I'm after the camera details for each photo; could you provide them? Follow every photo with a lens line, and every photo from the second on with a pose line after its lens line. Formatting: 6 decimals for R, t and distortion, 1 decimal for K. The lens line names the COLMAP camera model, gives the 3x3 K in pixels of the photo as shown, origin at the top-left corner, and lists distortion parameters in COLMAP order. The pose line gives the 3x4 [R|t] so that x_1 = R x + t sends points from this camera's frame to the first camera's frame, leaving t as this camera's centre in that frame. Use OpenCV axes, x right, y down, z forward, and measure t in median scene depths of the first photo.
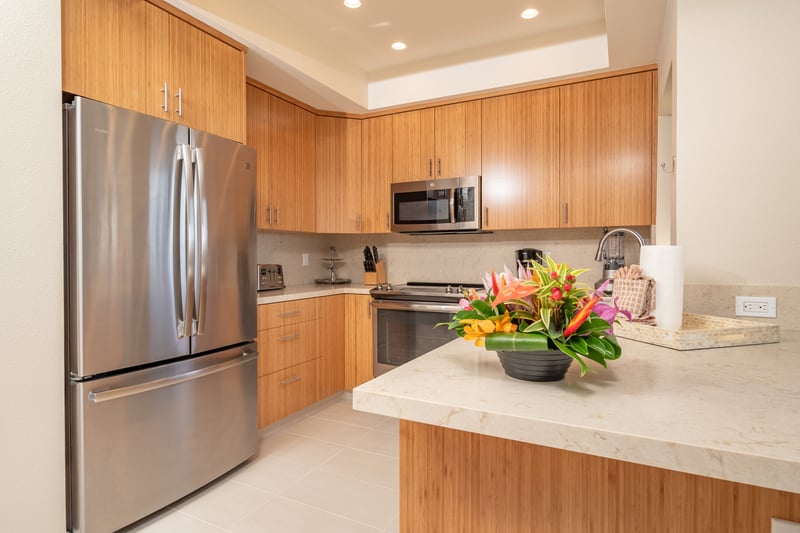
lens RADIAL K [[424.9, 0, 397.9], [0, 424.9, 257.9], [0, 0, 1]] dist [-0.000191, -0.000211]
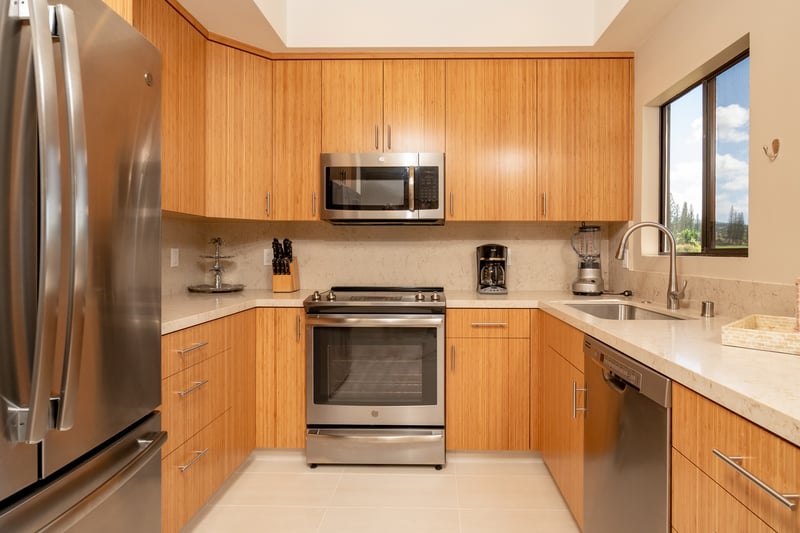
lens RADIAL K [[440.1, 0, 422.2], [0, 440.1, 252.9], [0, 0, 1]] dist [-0.002304, 0.000231]
pose [[0.901214, 0.003395, 0.433362, -0.202930], [-0.001791, 0.999990, -0.004109, -0.000897], [-0.433371, 0.002927, 0.901211, 0.262414]]
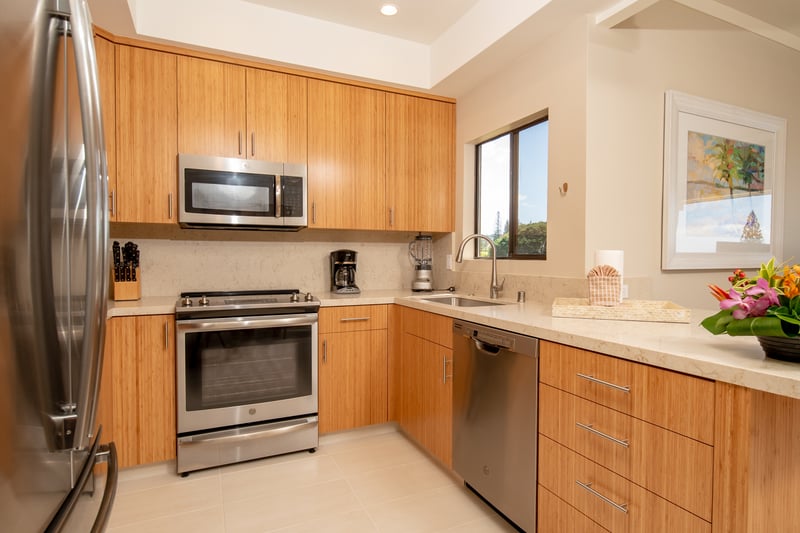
lens RADIAL K [[430.8, 0, 400.0], [0, 430.8, 266.5], [0, 0, 1]] dist [0.000793, -0.000312]
pose [[0.624047, -0.013540, 0.781270, -0.376371], [0.000273, 0.999854, 0.017110, -0.000711], [-0.781387, -0.010465, 0.623959, 0.292013]]
